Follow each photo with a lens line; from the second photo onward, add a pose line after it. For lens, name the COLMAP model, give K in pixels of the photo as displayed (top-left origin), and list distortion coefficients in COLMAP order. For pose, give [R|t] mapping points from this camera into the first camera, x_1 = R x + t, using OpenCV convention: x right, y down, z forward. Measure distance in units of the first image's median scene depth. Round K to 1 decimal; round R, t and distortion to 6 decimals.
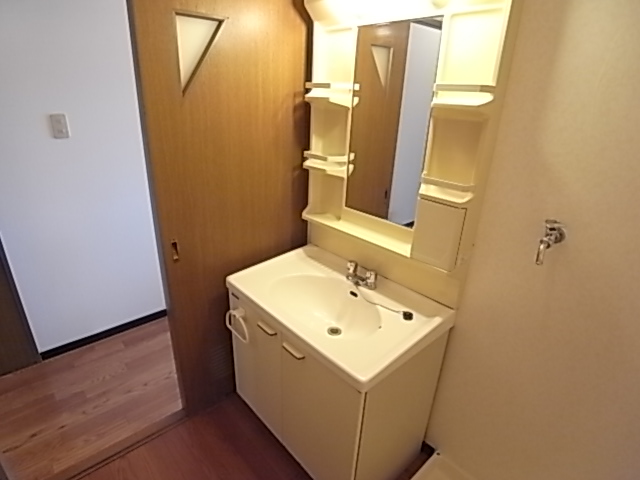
lens RADIAL K [[358.5, 0, 322.5], [0, 358.5, 240.7], [0, 0, 1]] dist [-0.051289, 0.001694]
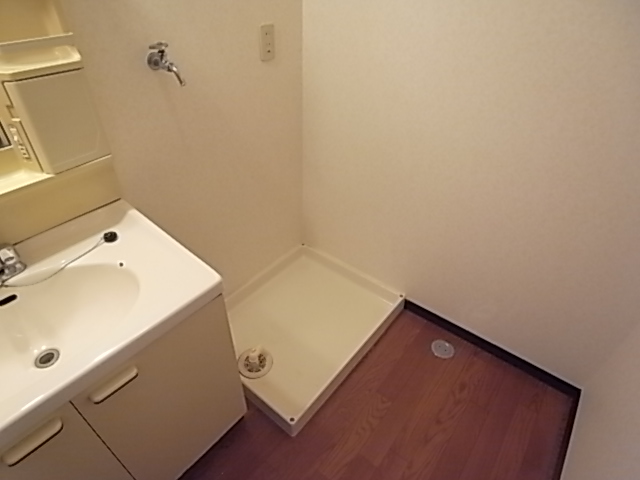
lens RADIAL K [[358.5, 0, 323.2], [0, 358.5, 242.4], [0, 0, 1]] dist [-0.051289, 0.001694]
pose [[-0.154505, -0.644132, 0.749148, -0.416844], [0.351348, 0.672865, 0.651005, -0.119410], [-0.923408, 0.363795, 0.122354, 0.476063]]
